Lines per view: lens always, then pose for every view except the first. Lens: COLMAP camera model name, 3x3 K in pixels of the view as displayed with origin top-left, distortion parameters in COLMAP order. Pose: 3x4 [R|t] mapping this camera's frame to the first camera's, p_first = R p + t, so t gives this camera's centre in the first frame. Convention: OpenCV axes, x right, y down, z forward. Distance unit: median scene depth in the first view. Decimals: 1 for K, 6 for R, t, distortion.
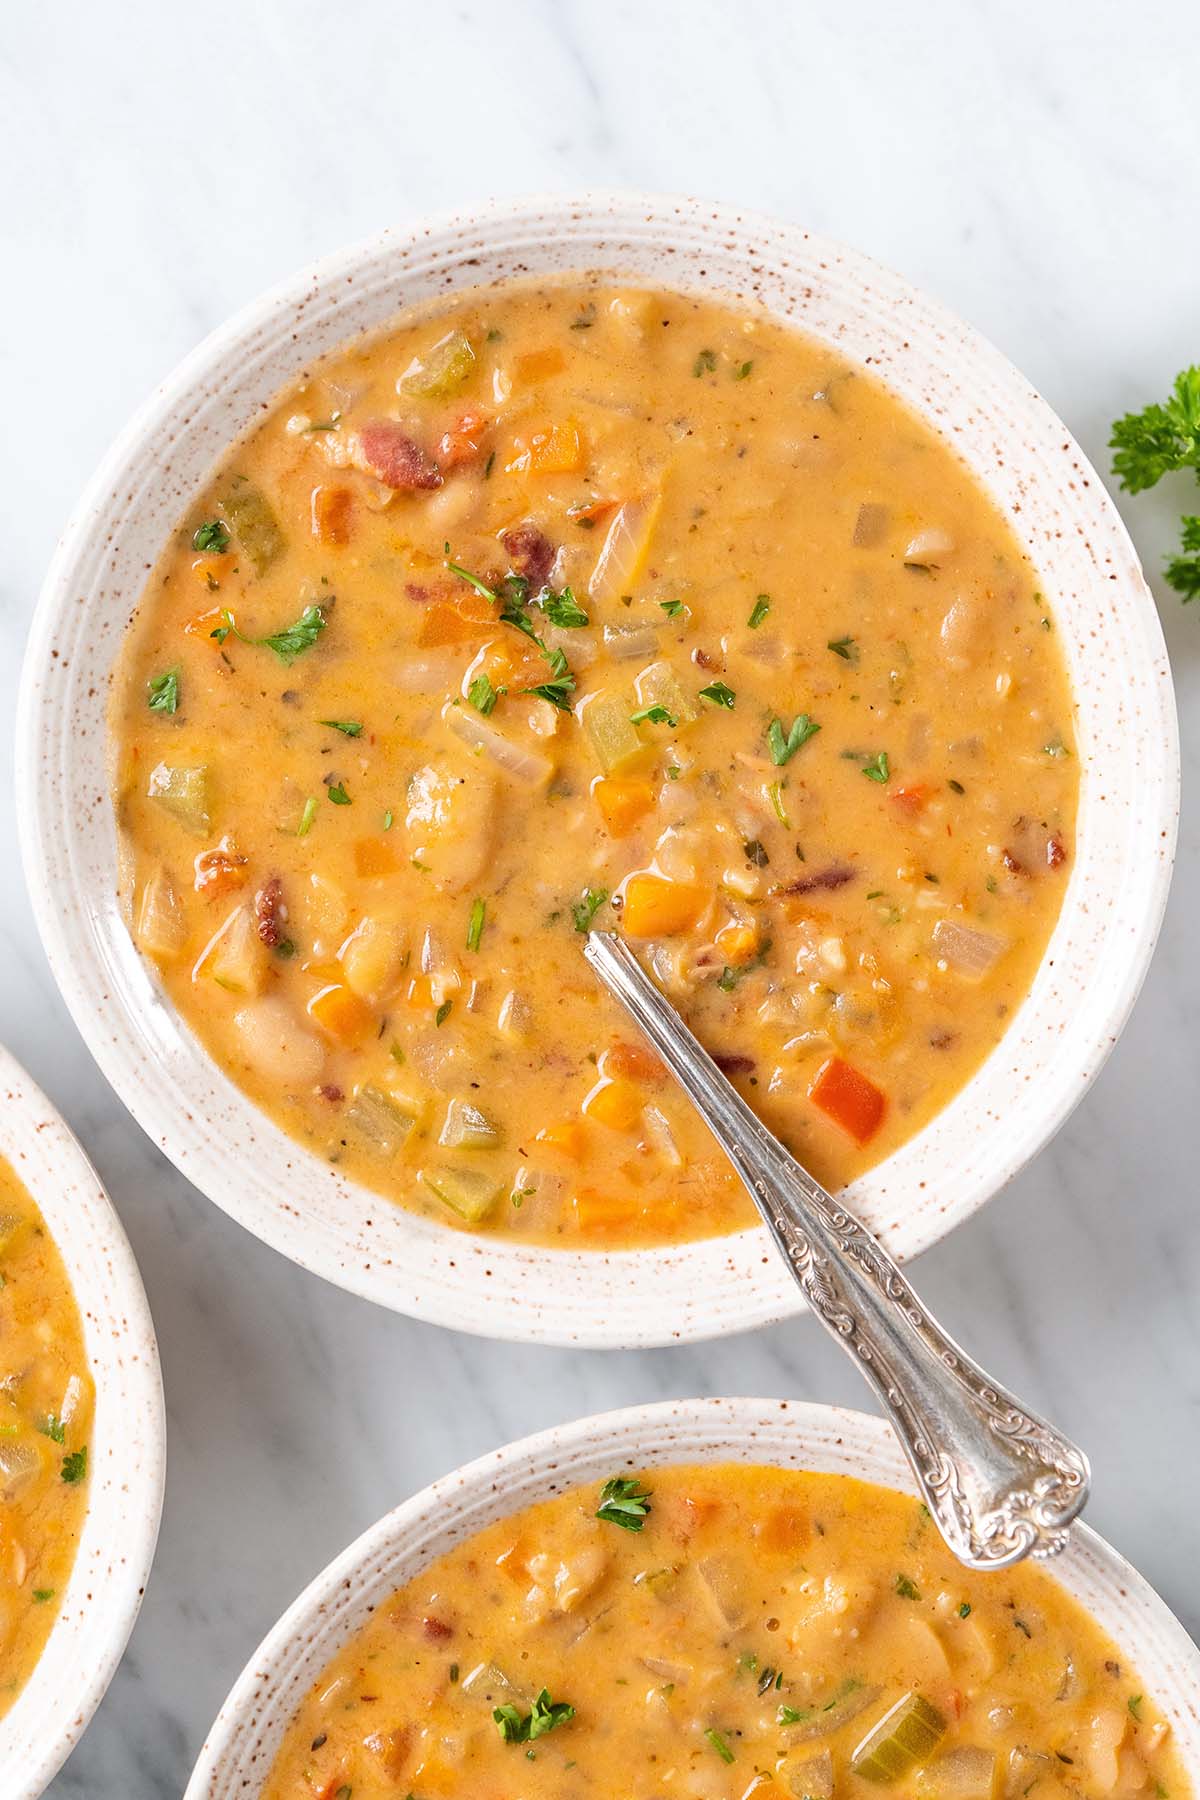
lens RADIAL K [[4655.4, 0, 600.1], [0, 4655.4, 899.8], [0, 0, 1]] dist [0.020308, 0.000000]
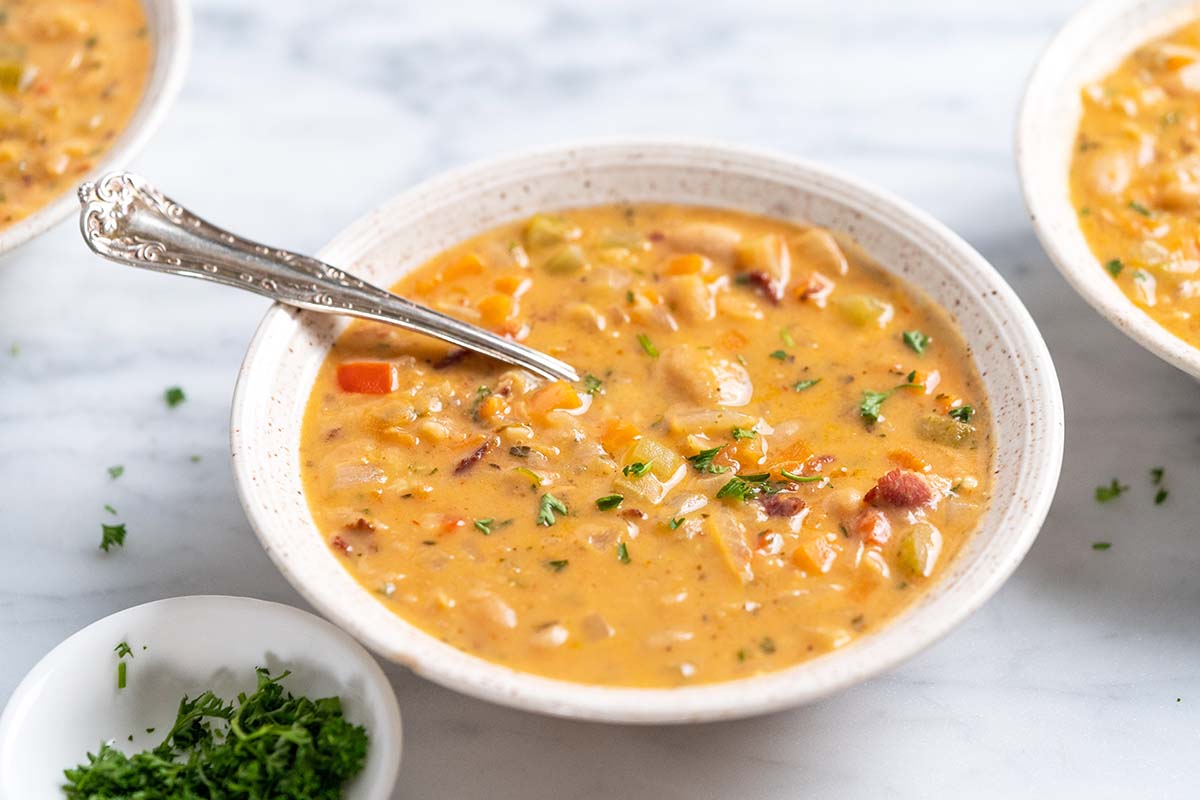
lens RADIAL K [[3103.6, 0, 600.0], [0, 3103.6, 400.1], [0, 0, 1]] dist [0.020308, 0.000000]
pose [[-0.804888, 0.442579, -0.395322, 0.376634], [-0.590068, -0.667669, 0.453914, -0.437385], [-0.063051, 0.598617, 0.798550, 0.246951]]
